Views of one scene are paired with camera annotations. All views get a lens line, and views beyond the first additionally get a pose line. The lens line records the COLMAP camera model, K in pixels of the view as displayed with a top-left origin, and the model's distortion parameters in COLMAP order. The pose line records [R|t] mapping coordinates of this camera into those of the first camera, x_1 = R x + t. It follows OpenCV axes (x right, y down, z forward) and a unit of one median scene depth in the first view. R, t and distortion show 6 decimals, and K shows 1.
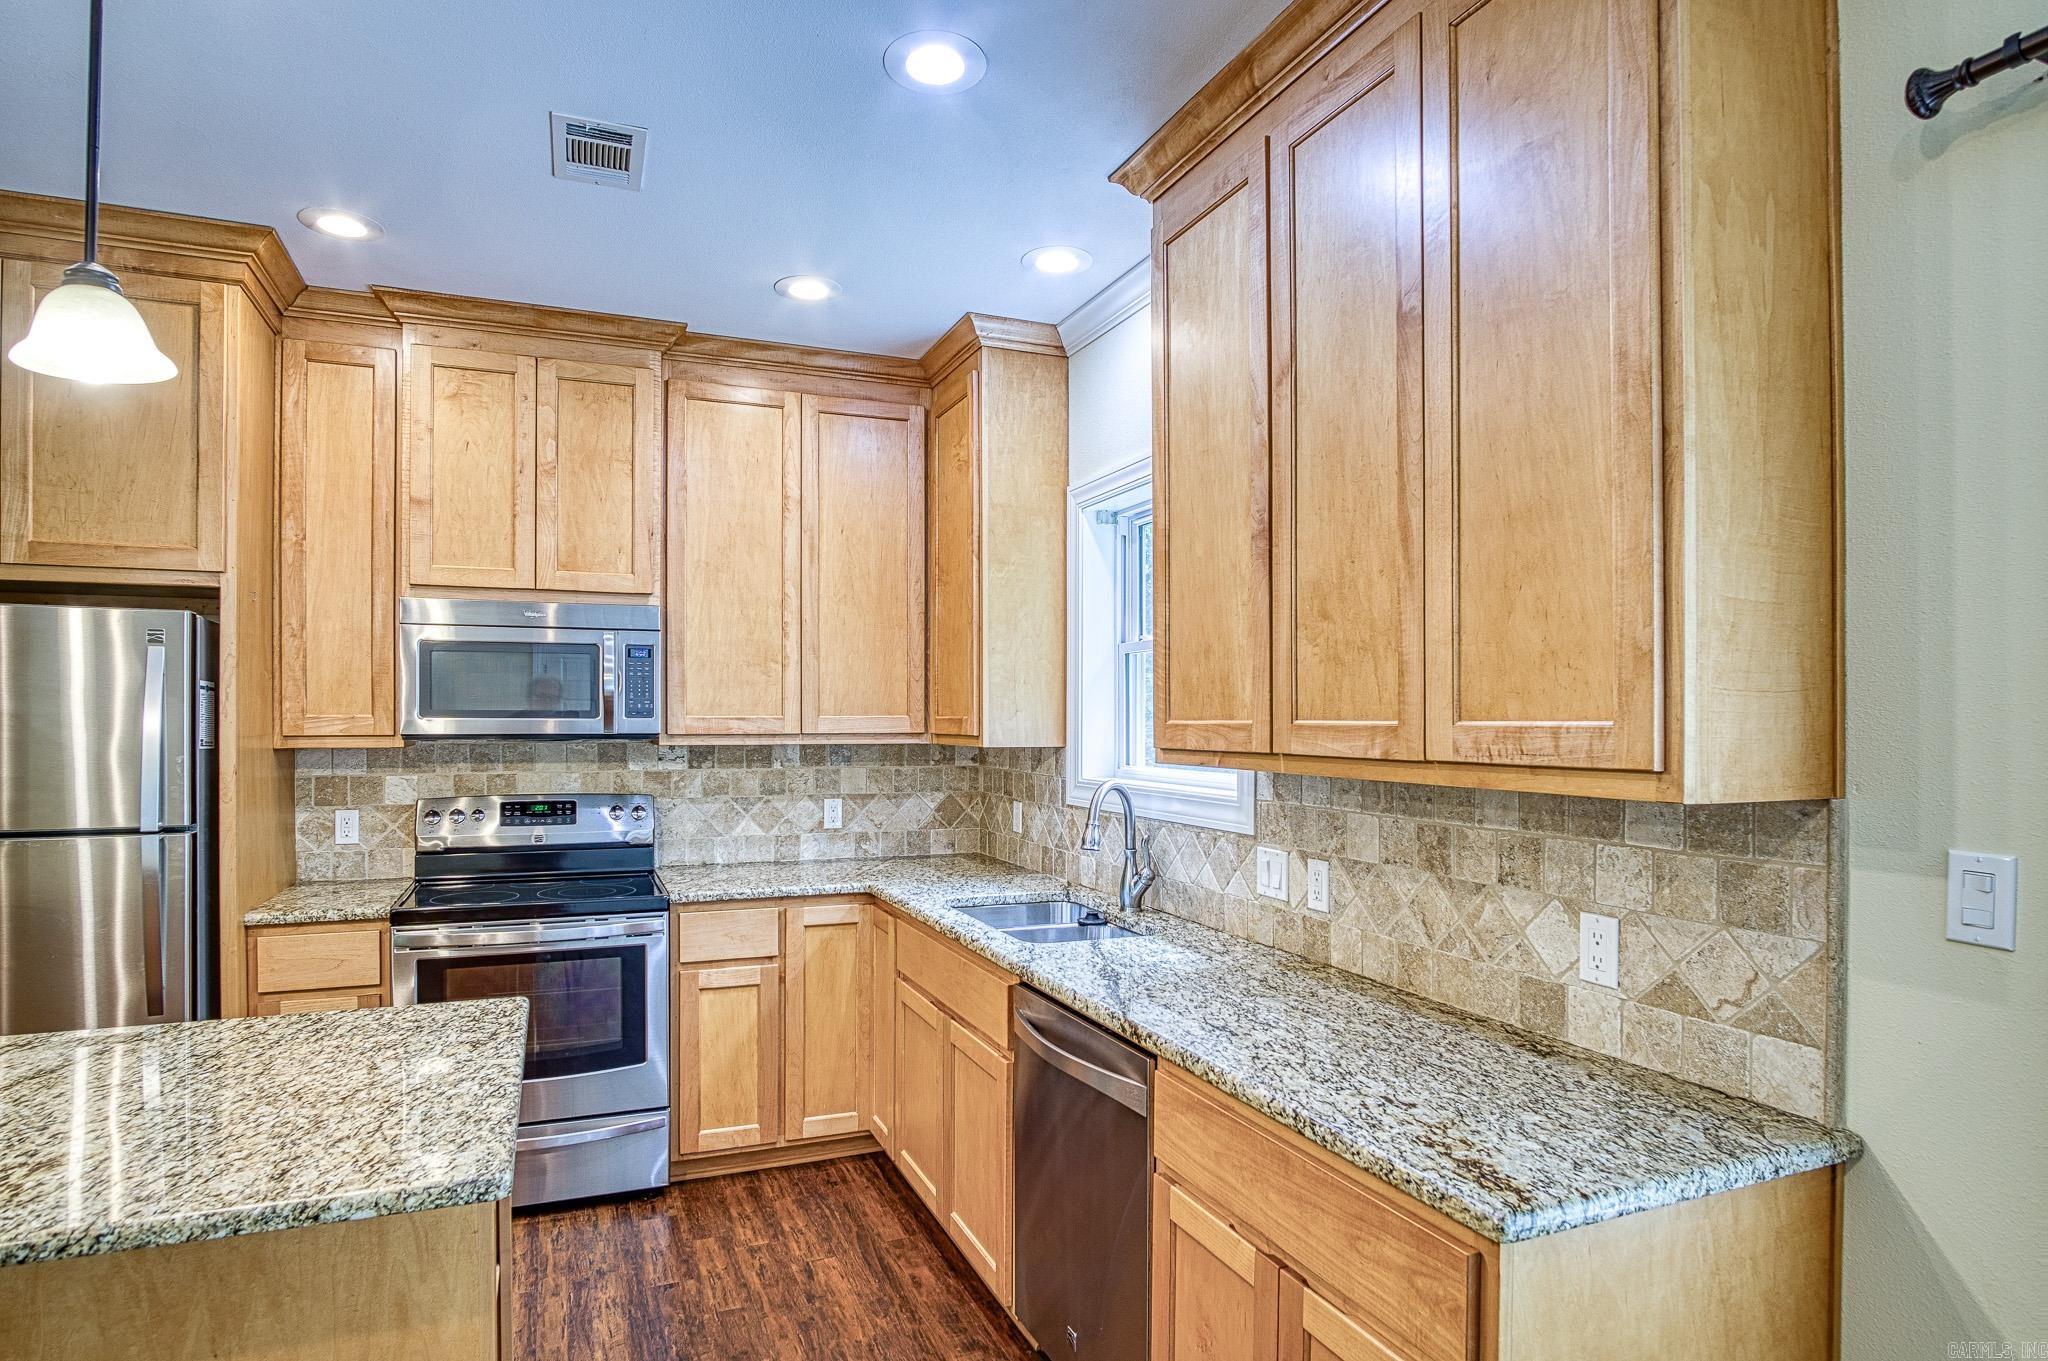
lens RADIAL K [[1135.5, 0, 1042.7], [0, 1135.5, 724.3], [0, 0, 1]] dist [-0.020767, 0.002452]
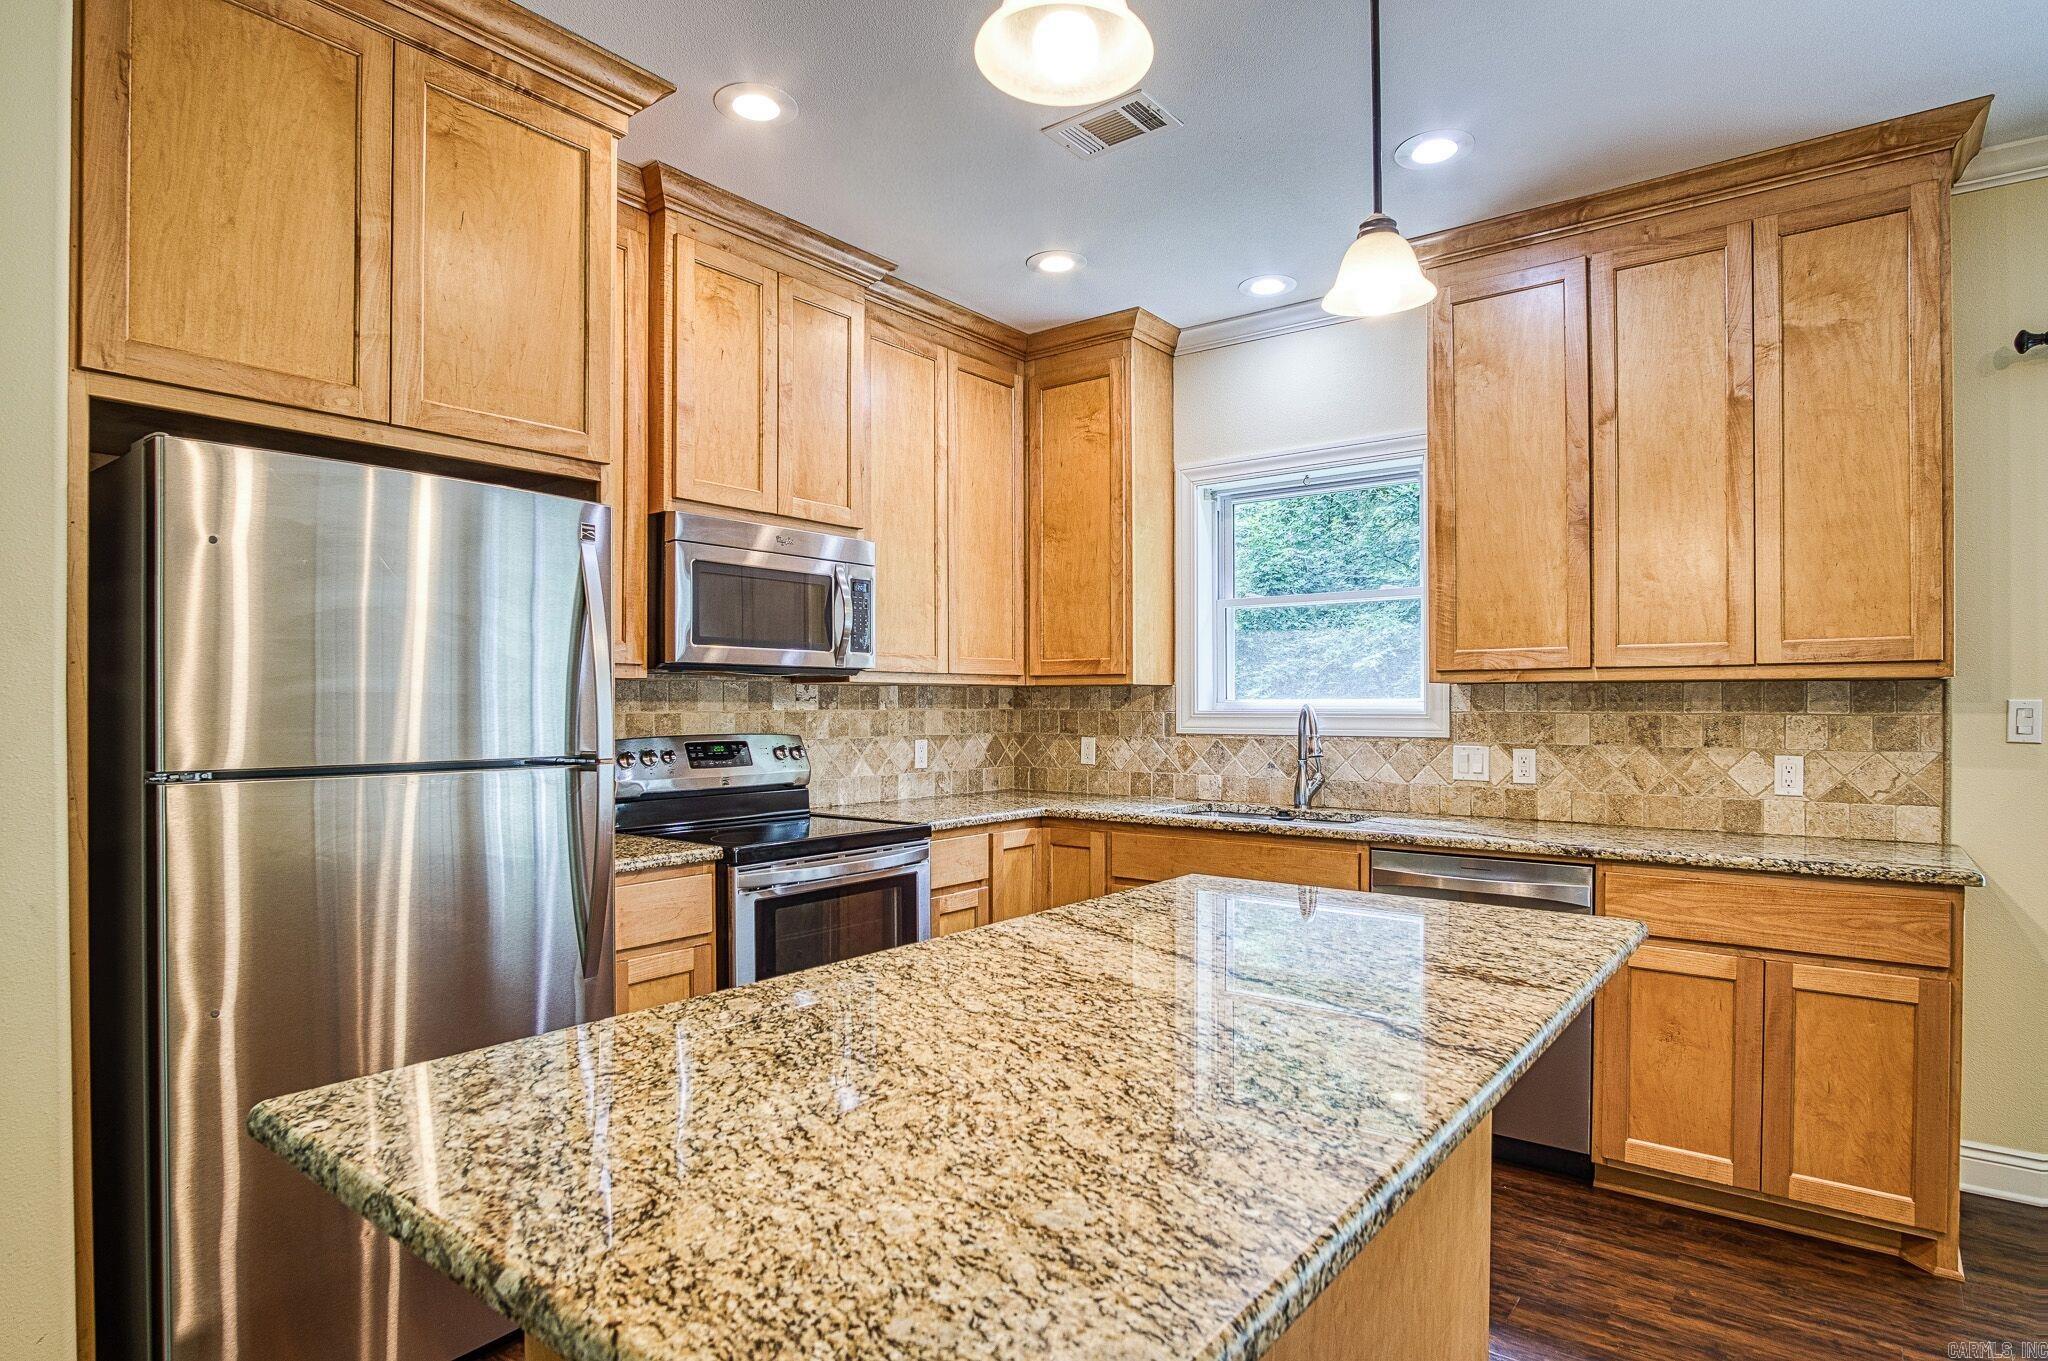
lens RADIAL K [[1112.0, 0, 1089.0], [0, 1112.0, 709.2], [0, 0, 1]] dist [-0.026904, 0.011227]
pose [[0.849152, -0.008215, 0.528084, -0.709461], [0.008840, 0.999960, 0.001340, 0.045303], [-0.528074, 0.003531, 0.849191, 0.065442]]
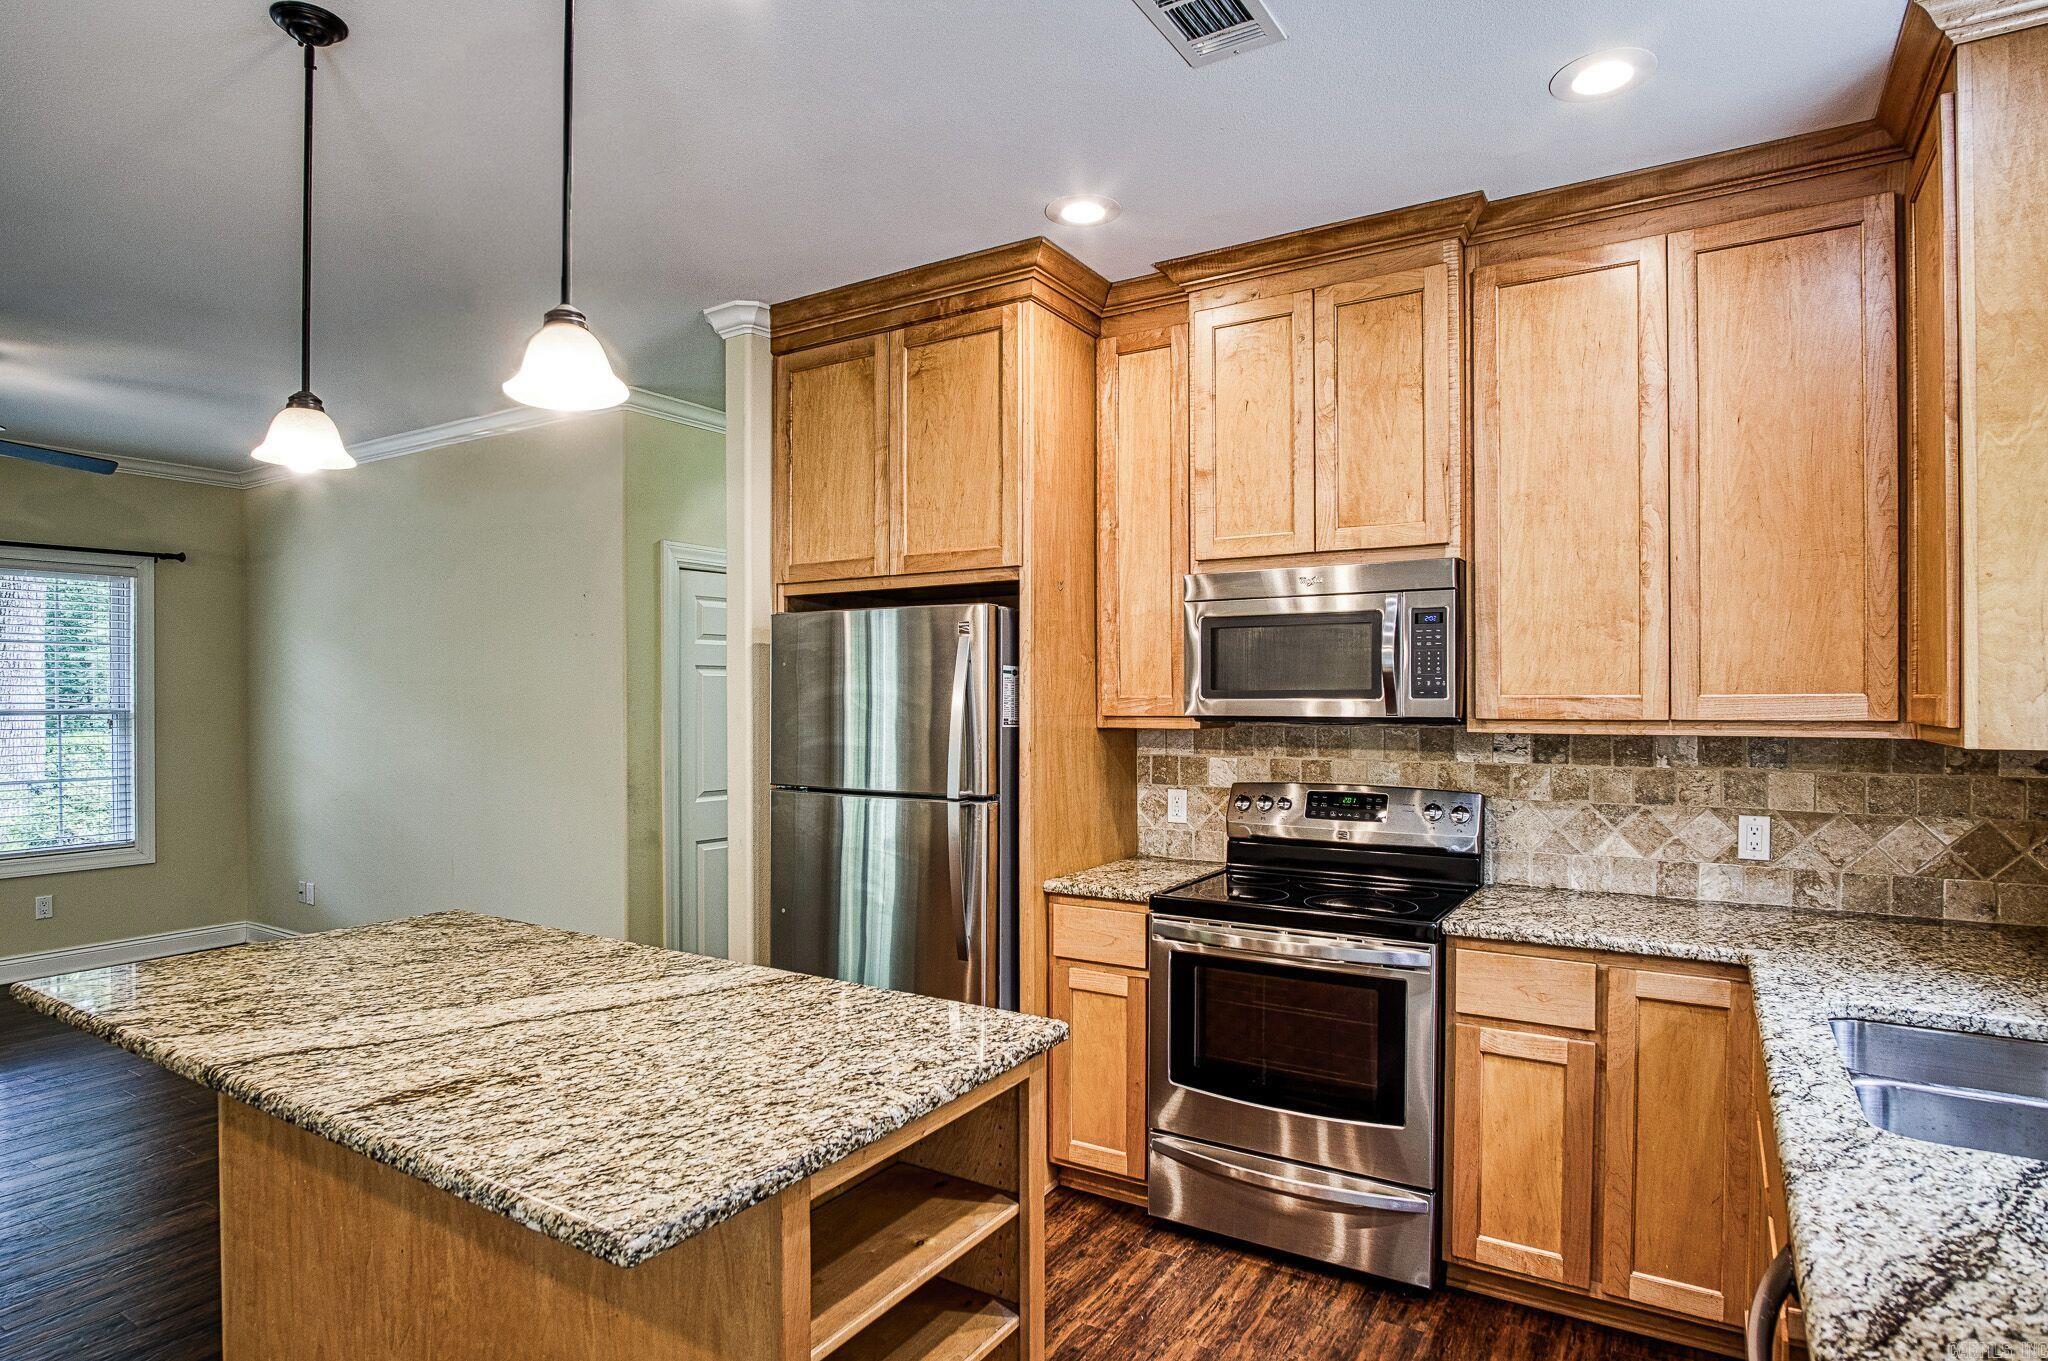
lens RADIAL K [[1146.0, 0, 989.2], [0, 1146.0, 705.4], [0, 0, 1]] dist [-0.038559, 0.012201]
pose [[0.556699, 0.003336, -0.830708, 0.146385], [-0.002142, 0.999994, 0.002580, -0.001881], [0.830712, 0.000344, 0.556703, 0.289875]]
